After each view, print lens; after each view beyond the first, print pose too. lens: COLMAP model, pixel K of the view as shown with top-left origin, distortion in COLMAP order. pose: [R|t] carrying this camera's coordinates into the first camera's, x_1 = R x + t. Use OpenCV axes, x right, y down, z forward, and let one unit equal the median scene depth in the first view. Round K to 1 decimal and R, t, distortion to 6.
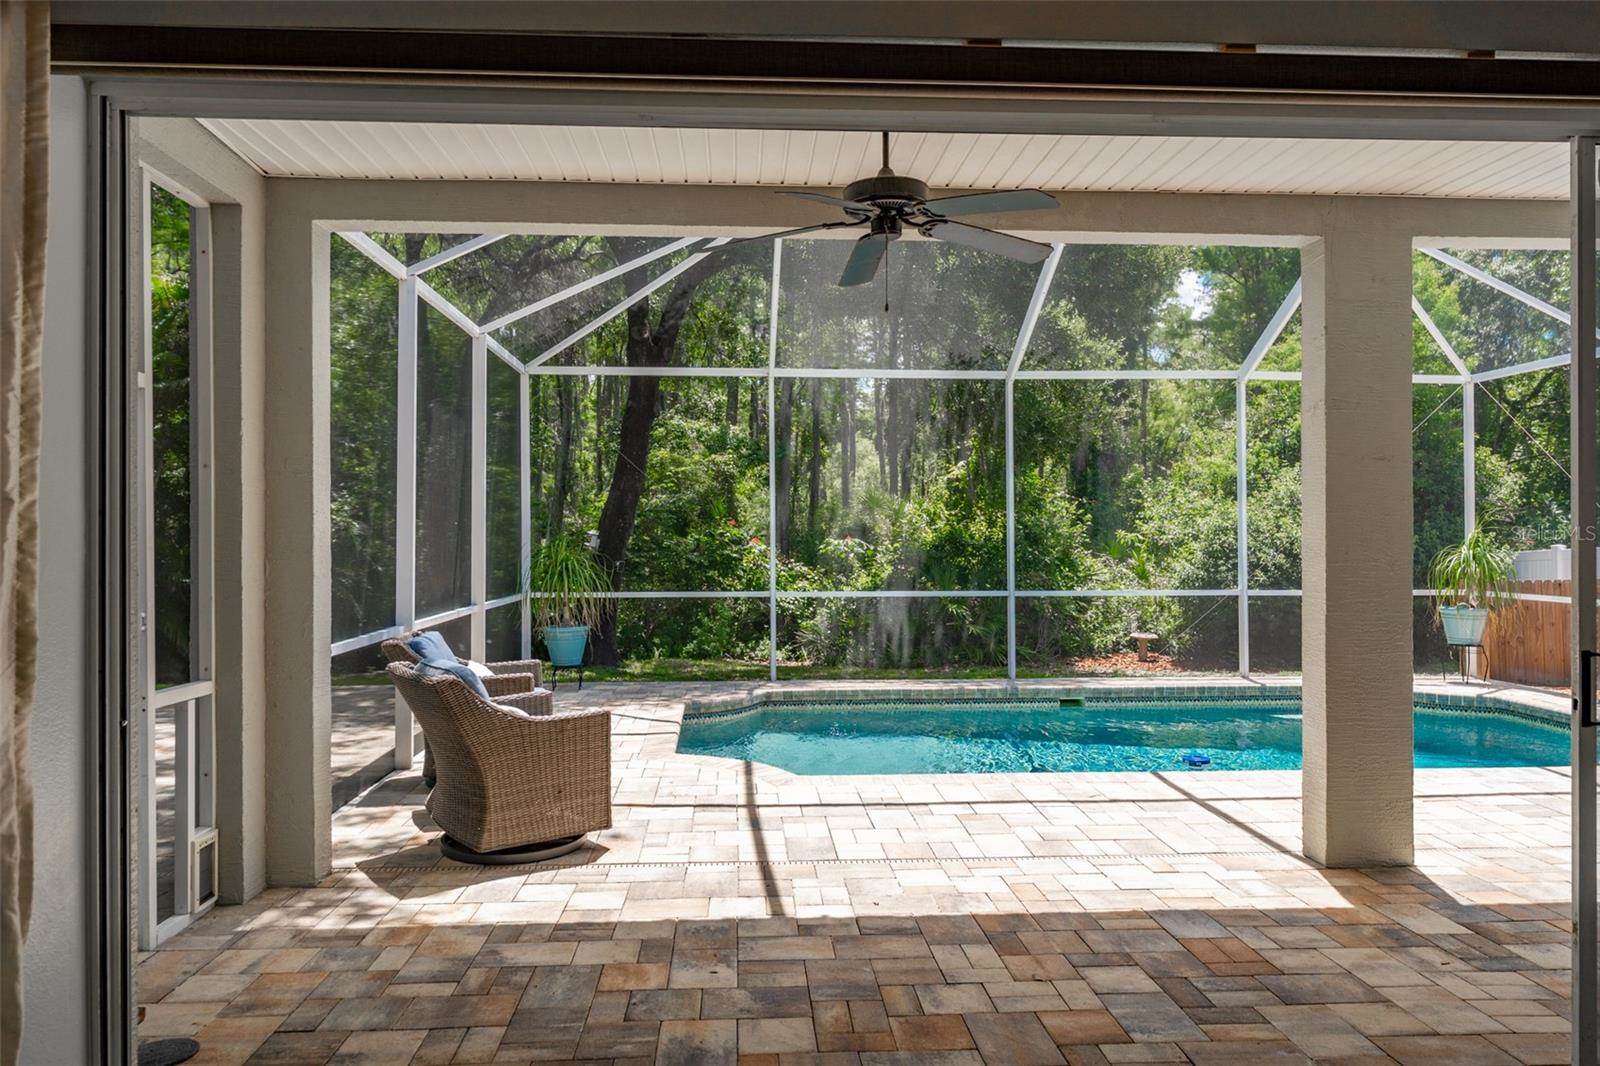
lens RADIAL K [[1068.3, 0, 796.9], [0, 1068.3, 535.0], [0, 0, 1]] dist [0.004105, -0.000971]
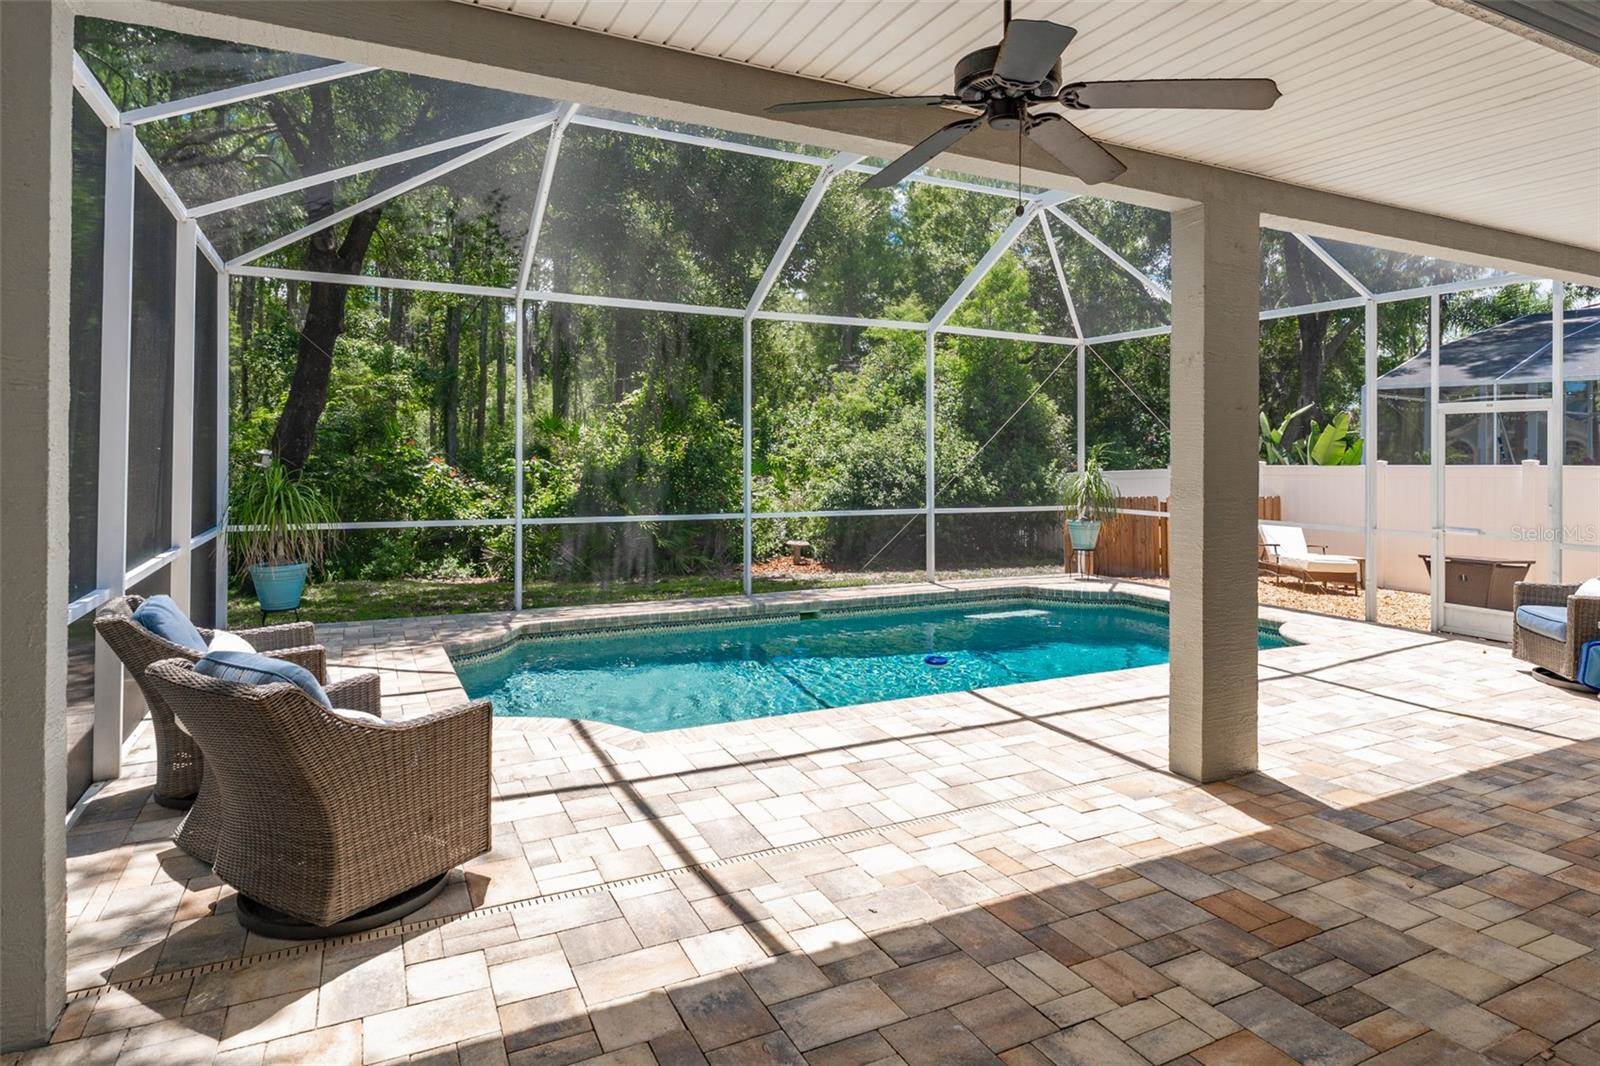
lens RADIAL K [[895.5, 0, 800.8], [0, 895.5, 447.3], [0, 0, 1]] dist [-0.003300, -0.000359]
pose [[0.918184, 0.010726, 0.396008, -0.218859], [-0.009084, 0.999941, -0.006021, -0.019112], [-0.396049, 0.001931, 0.918227, 0.294118]]
